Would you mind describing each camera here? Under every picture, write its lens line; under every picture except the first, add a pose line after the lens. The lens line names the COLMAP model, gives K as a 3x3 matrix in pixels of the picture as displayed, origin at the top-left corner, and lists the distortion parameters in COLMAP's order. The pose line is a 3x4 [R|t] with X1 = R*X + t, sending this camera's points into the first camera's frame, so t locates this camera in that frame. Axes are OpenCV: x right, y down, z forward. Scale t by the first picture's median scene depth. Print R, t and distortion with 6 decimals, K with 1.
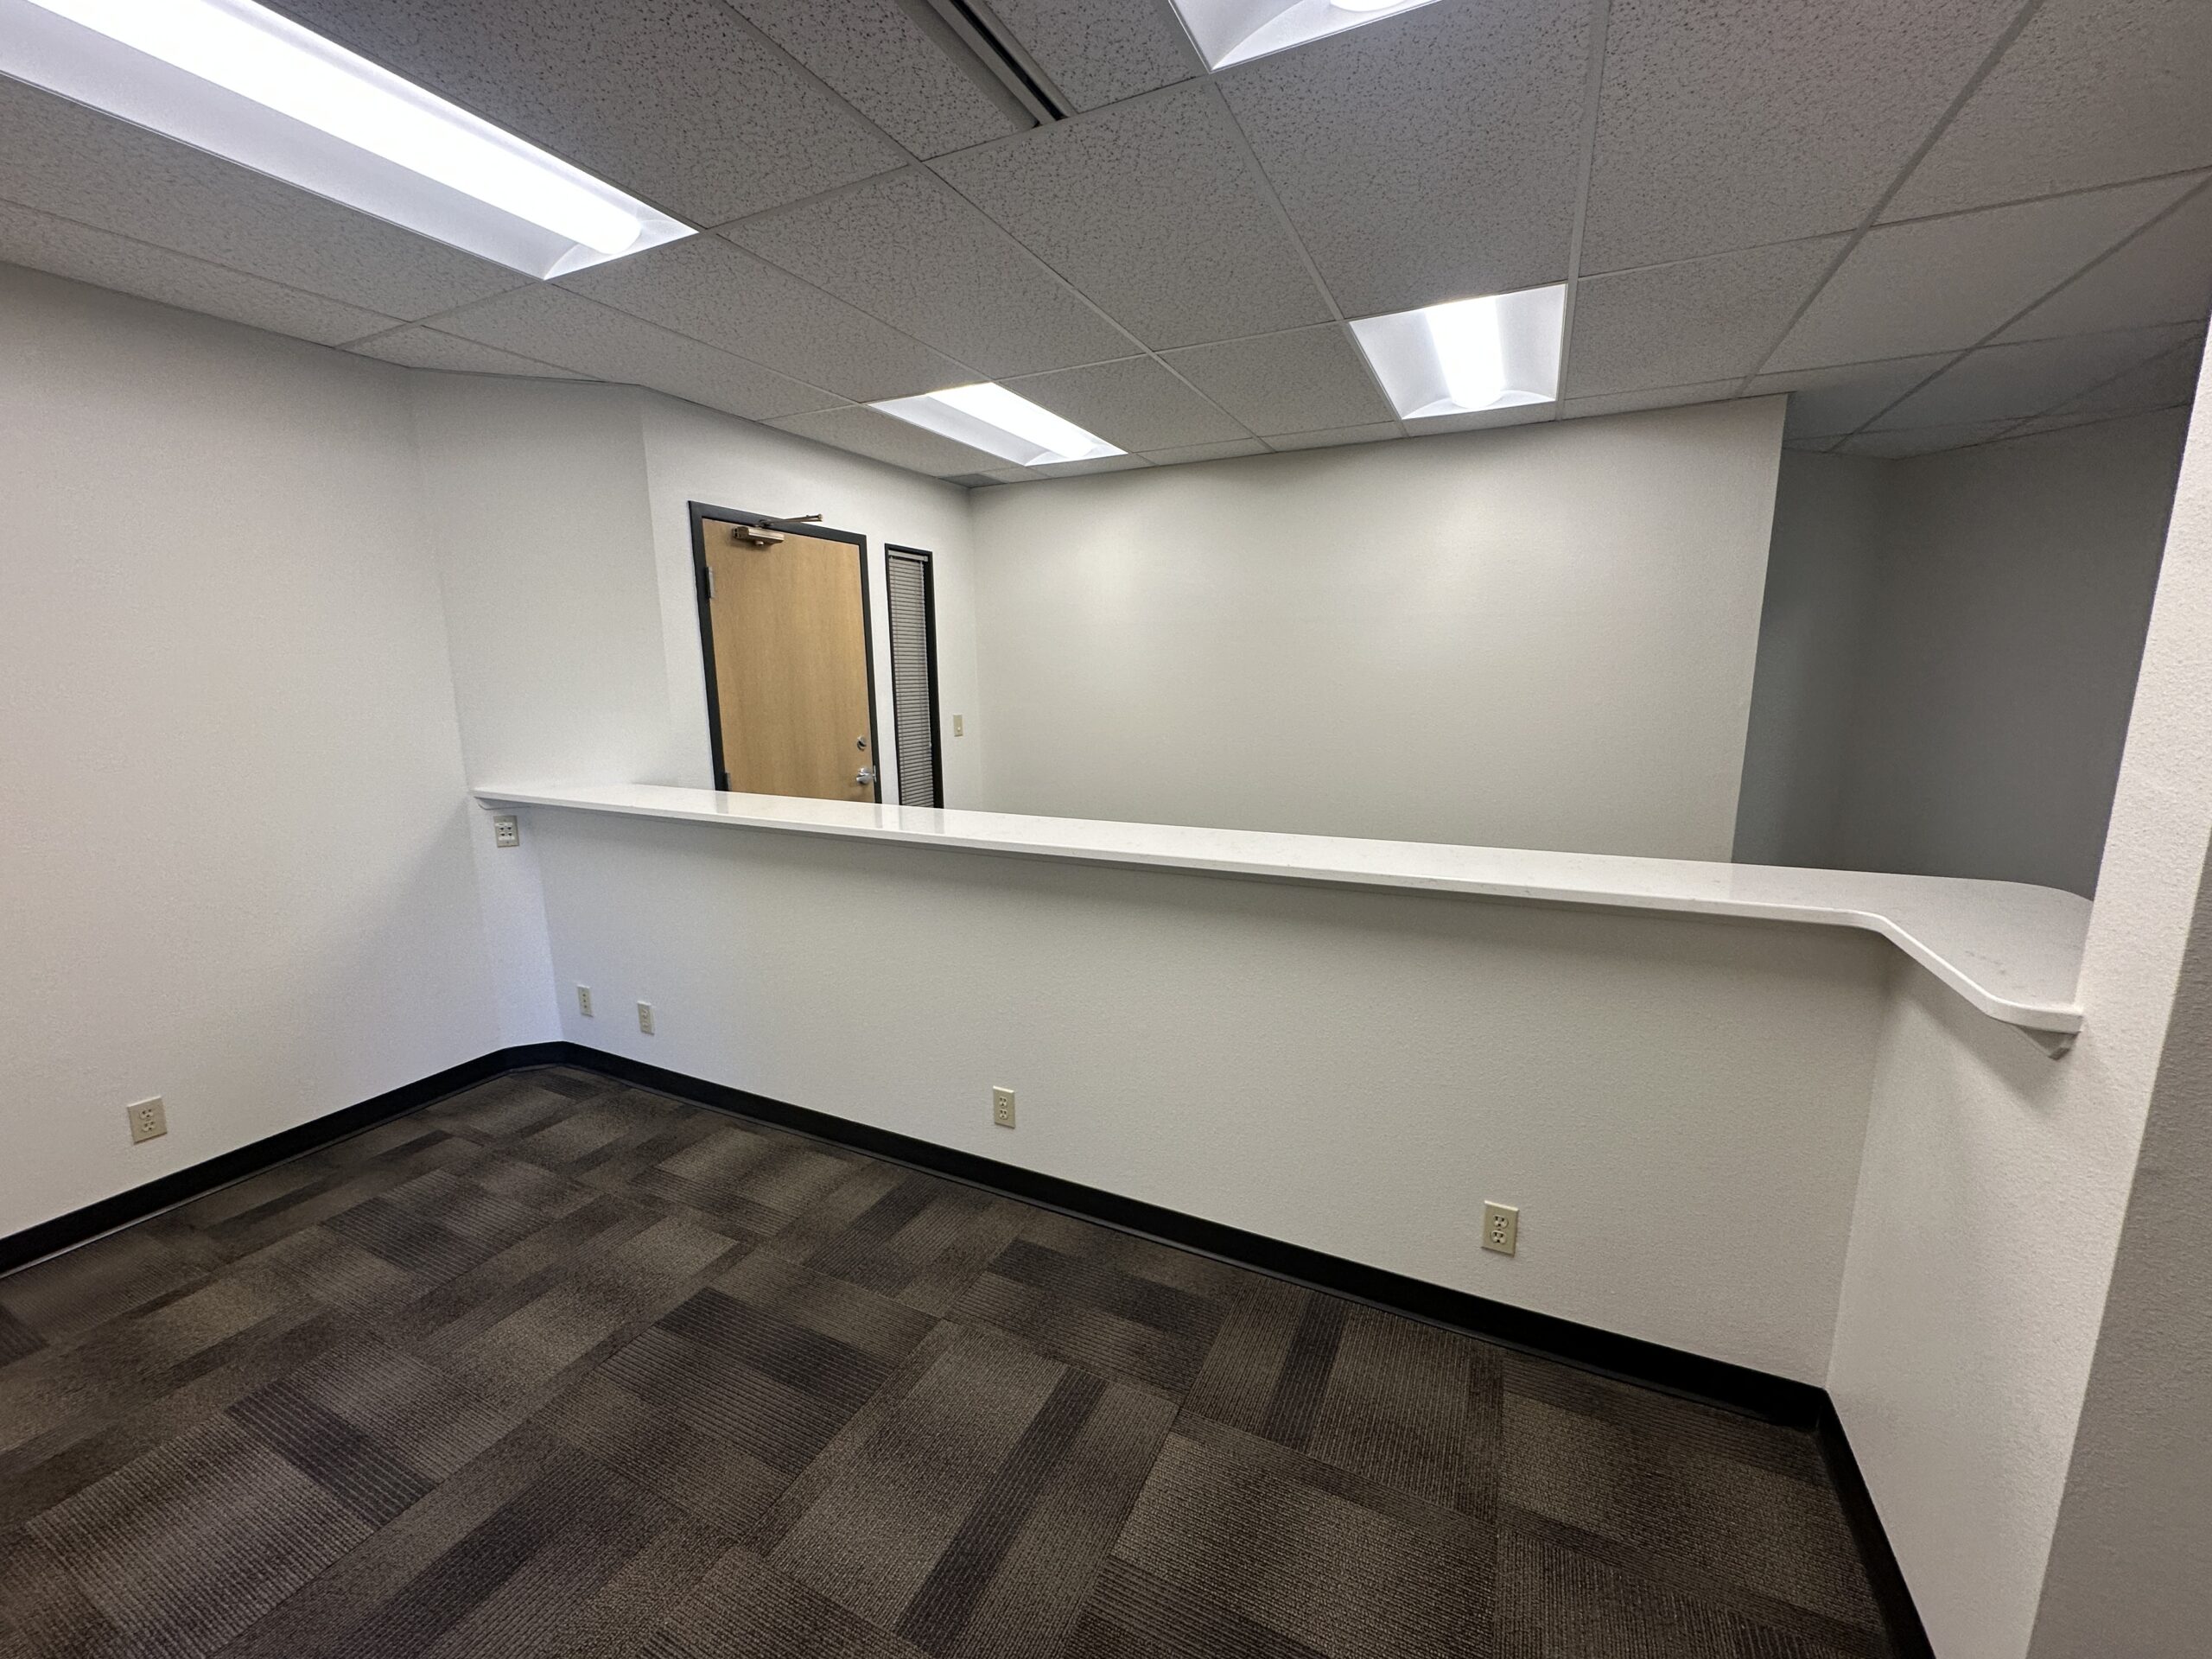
lens RADIAL K [[877.9, 0, 1096.4], [0, 877.9, 824.1], [0, 0, 1]] dist [-0.002603, 0.000560]
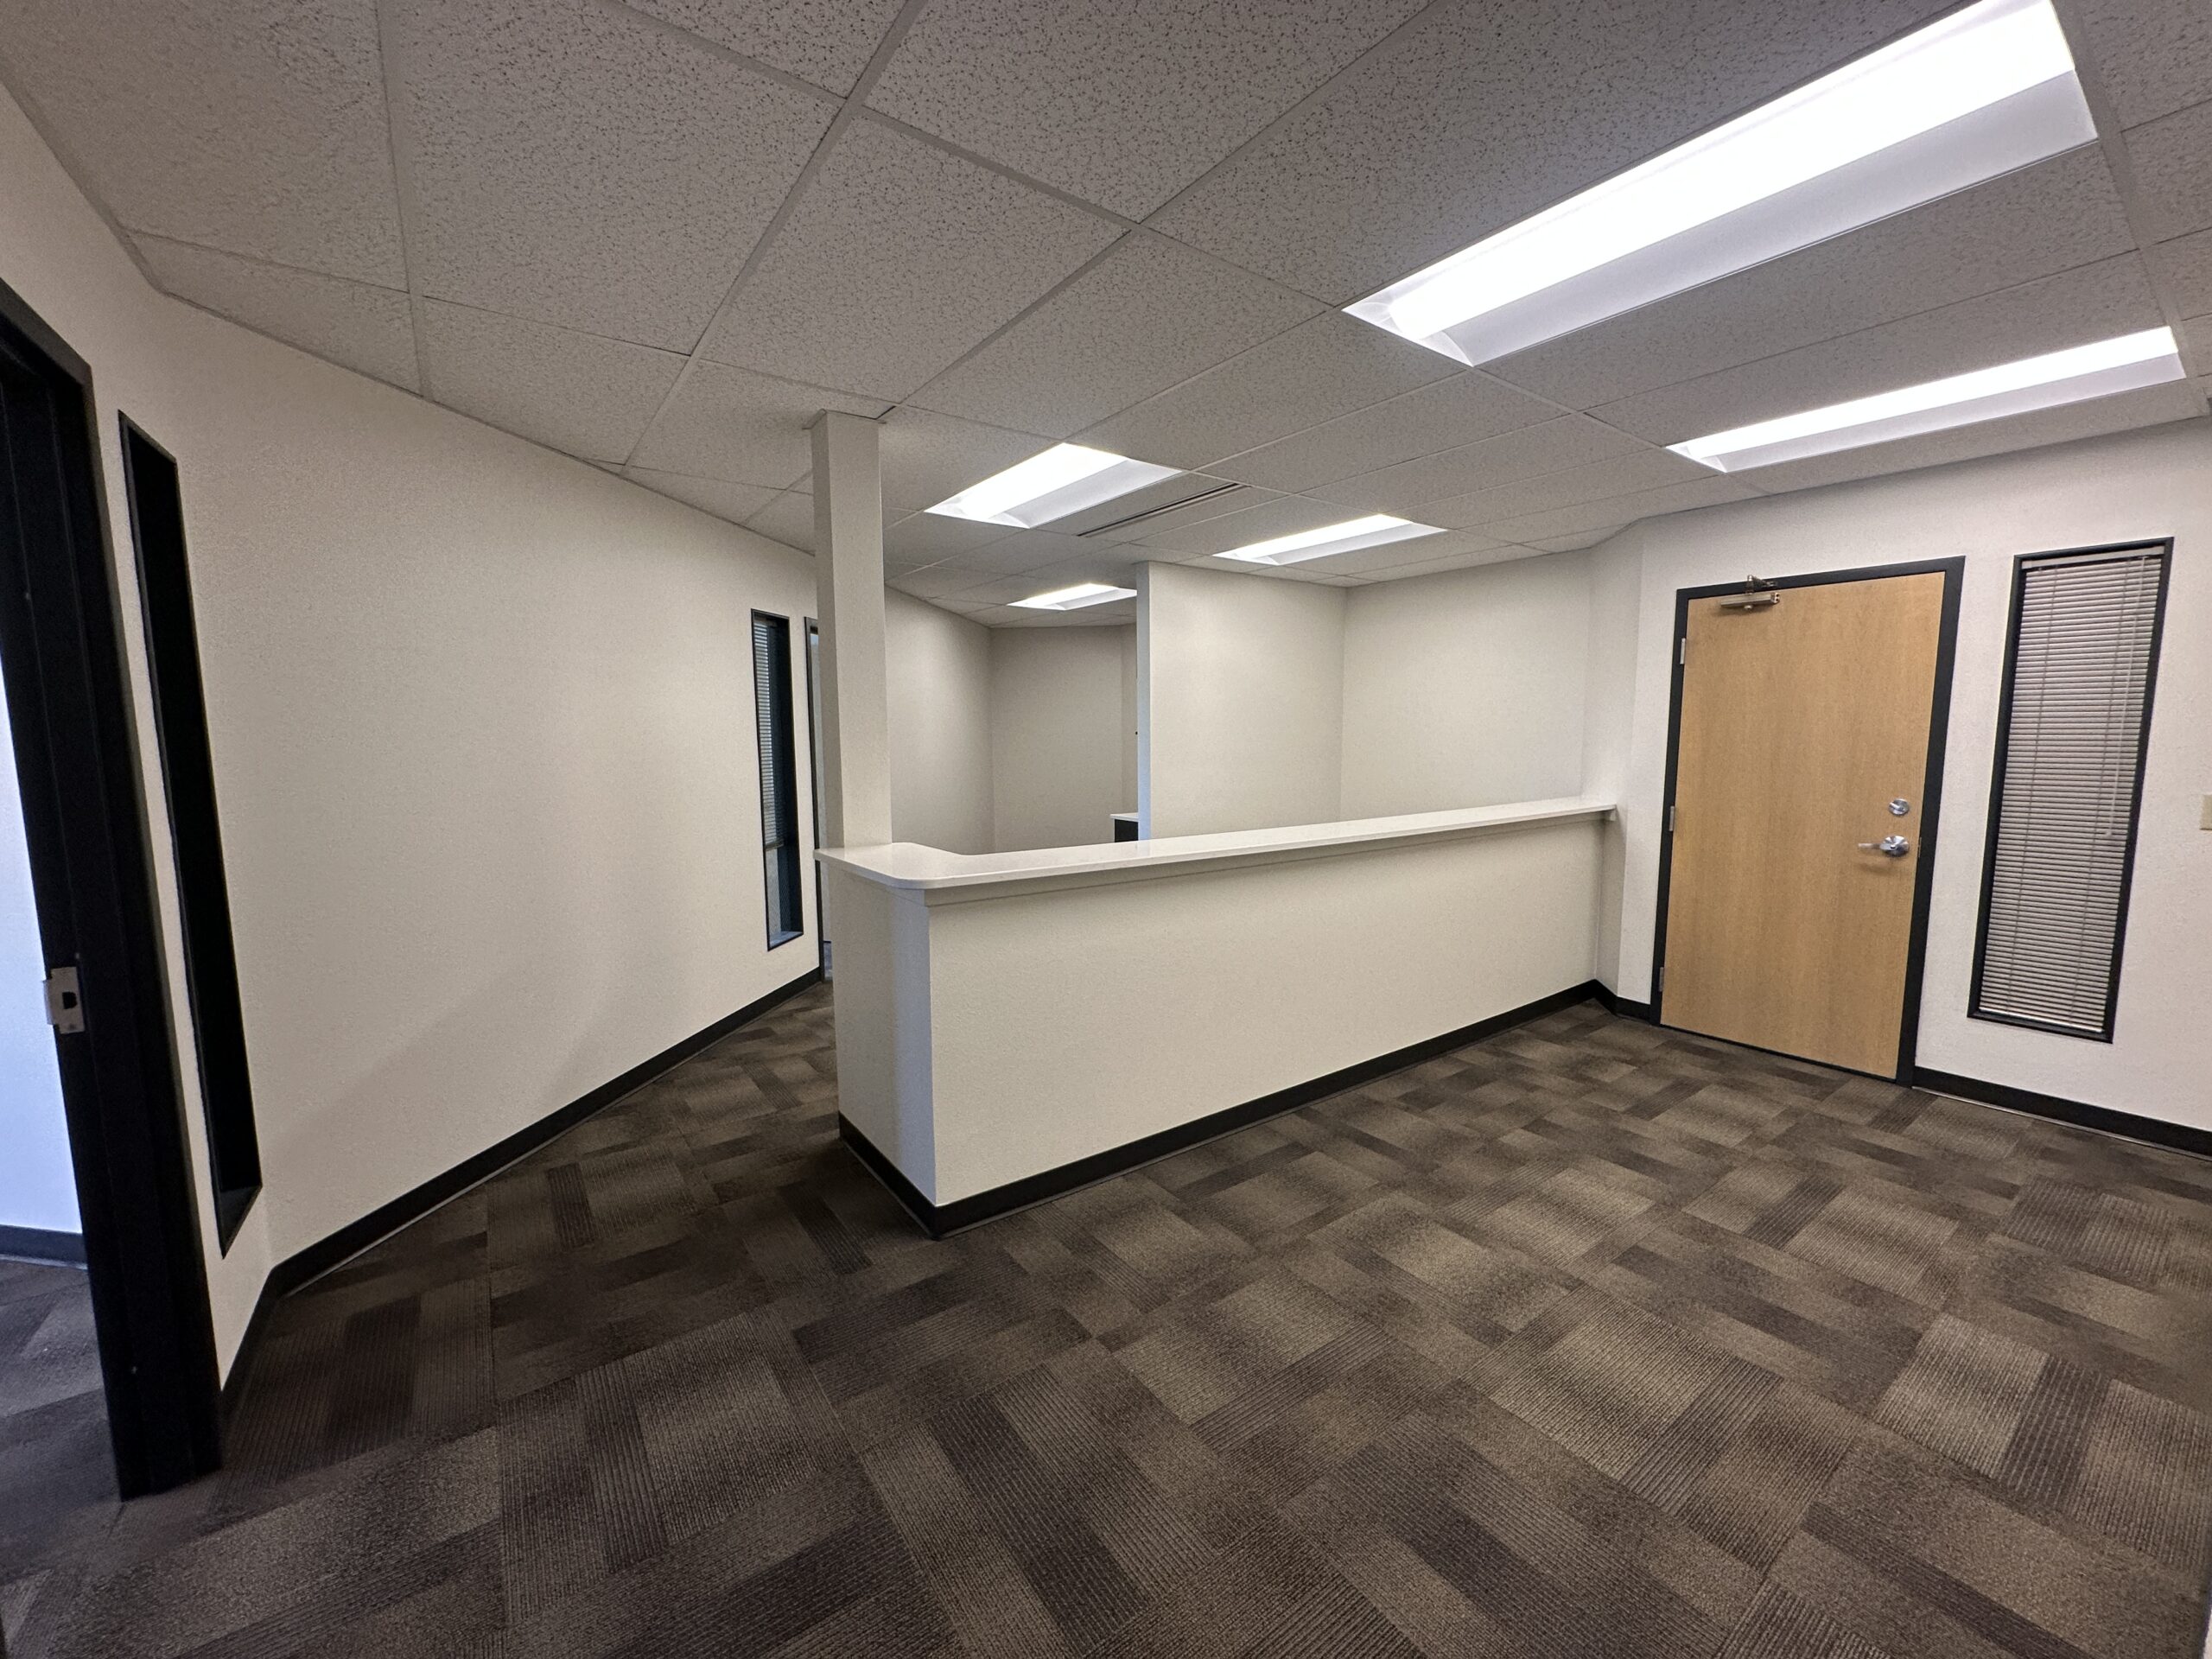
lens RADIAL K [[877.9, 0, 1109.5], [0, 877.9, 826.6], [0, 0, 1]] dist [-0.002603, 0.000560]
pose [[-0.463691, 0.110965, -0.879021, 1.855081], [-0.151168, 0.967670, 0.201898, -0.295679], [0.873006, 0.226498, -0.431925, 1.596665]]
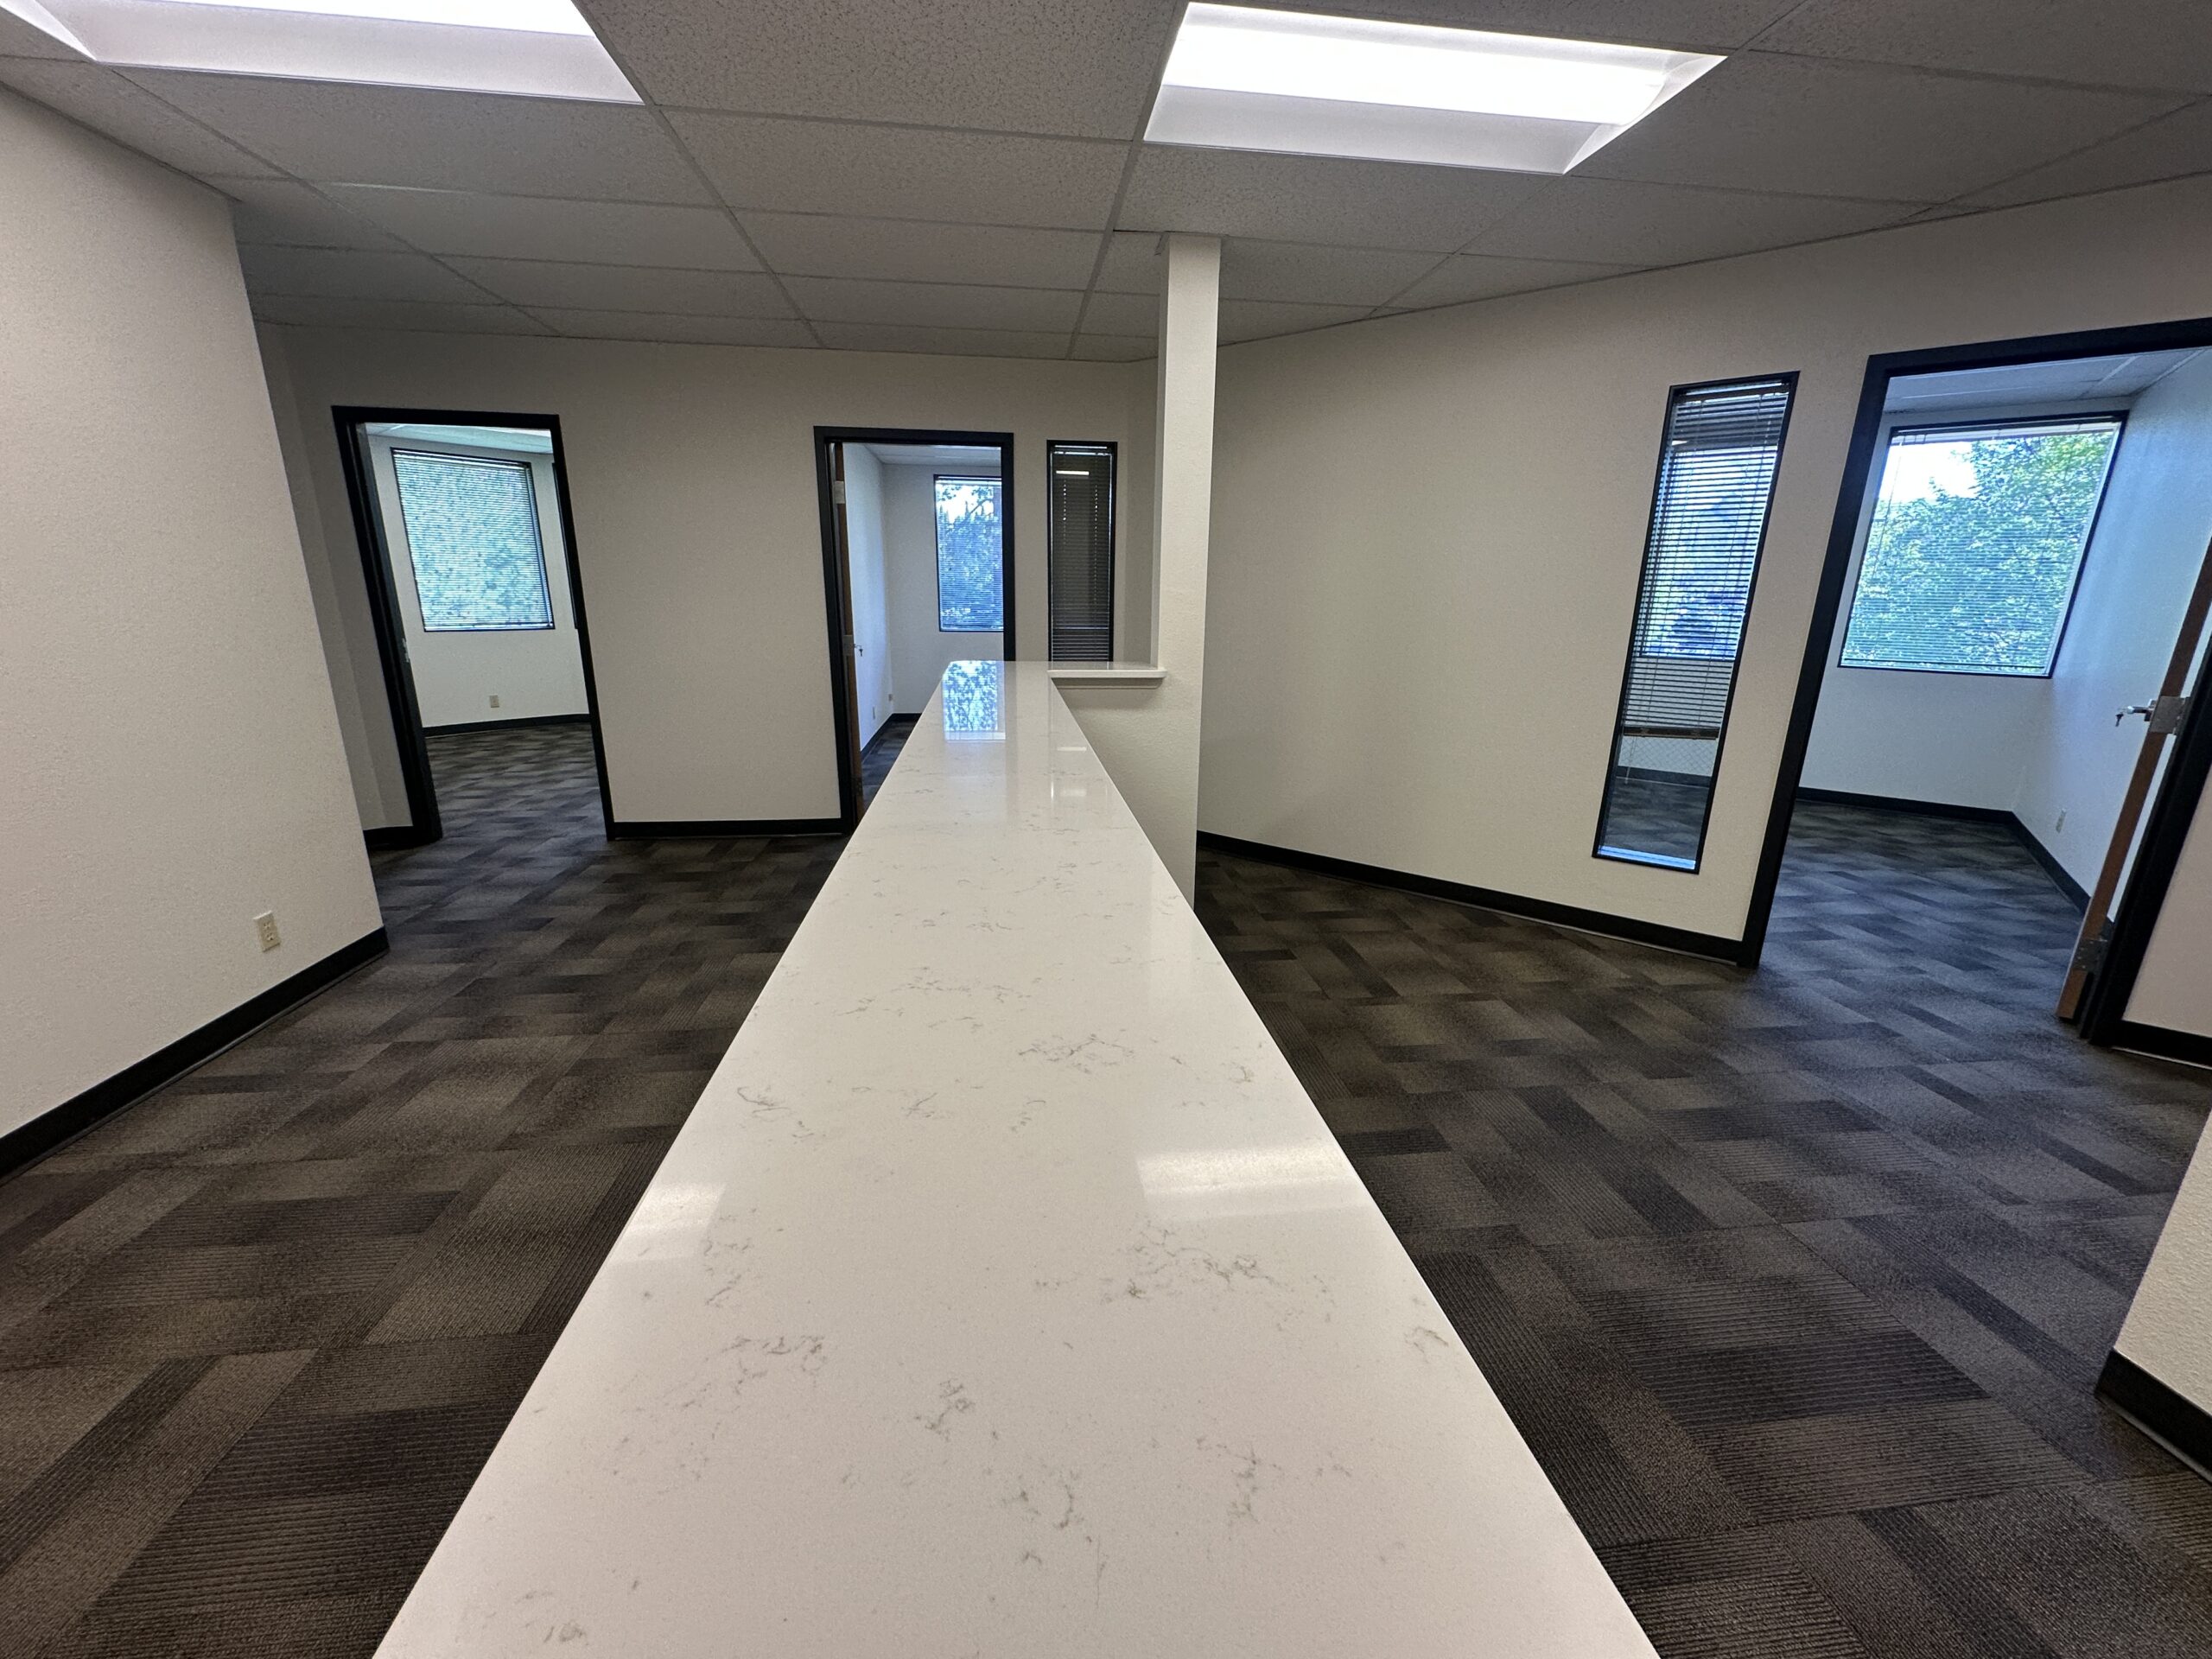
lens RADIAL K [[877.9, 0, 1108.1], [0, 877.9, 829.4], [0, 0, 1]] dist [-0.002603, 0.000560]
pose [[-0.547468, -0.212773, 0.809325, -0.759042], [0.146797, 0.927720, 0.343200, -0.191182], [-0.823850, 0.306697, -0.476663, 1.551649]]
